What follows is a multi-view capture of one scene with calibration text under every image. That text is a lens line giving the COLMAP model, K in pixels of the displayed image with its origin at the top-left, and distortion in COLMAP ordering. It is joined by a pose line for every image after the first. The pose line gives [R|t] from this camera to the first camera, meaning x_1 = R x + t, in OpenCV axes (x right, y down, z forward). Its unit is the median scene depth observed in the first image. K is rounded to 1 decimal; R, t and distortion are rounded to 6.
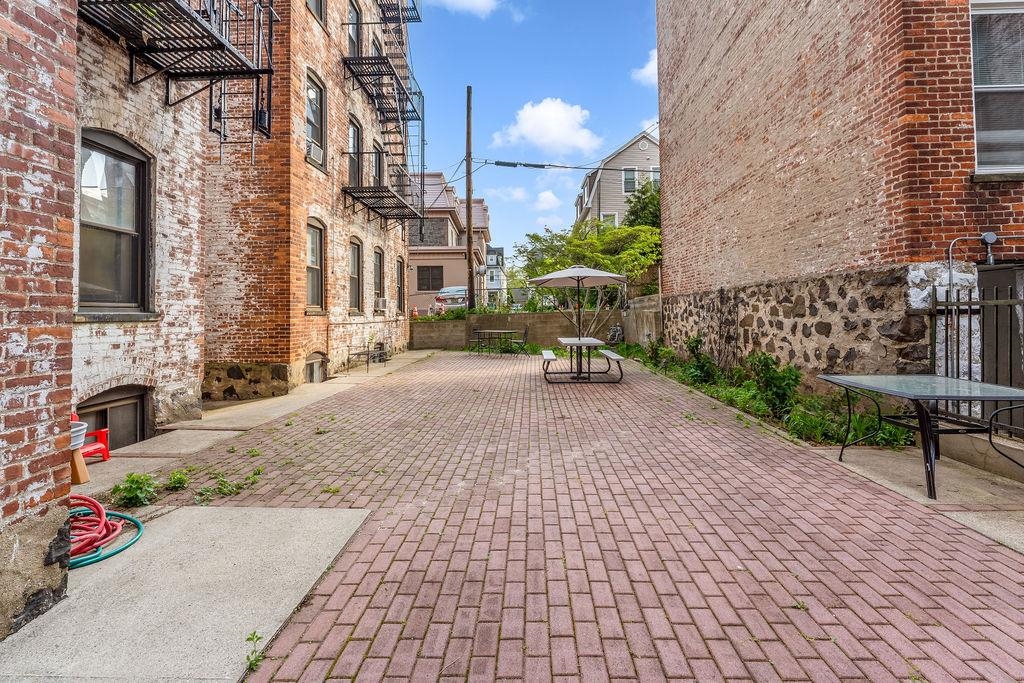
lens RADIAL K [[471.6, 0, 511.4], [0, 471.6, 327.5], [0, 0, 1]] dist [0.002698, 0.000327]
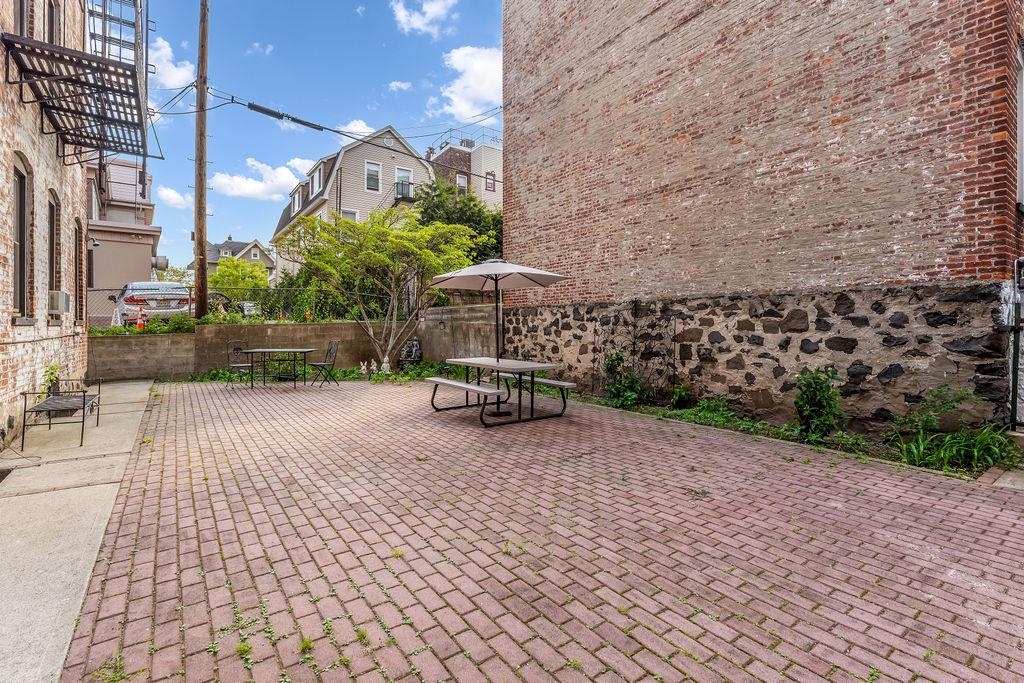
lens RADIAL K [[469.6, 0, 512.0], [0, 469.6, 341.5], [0, 0, 1]] dist [-0.001201, 0.000100]
pose [[0.787299, -0.011518, 0.616464, -0.439864], [0.008661, 0.999933, 0.007621, -0.015797], [-0.616511, -0.000660, 0.787346, 0.627470]]
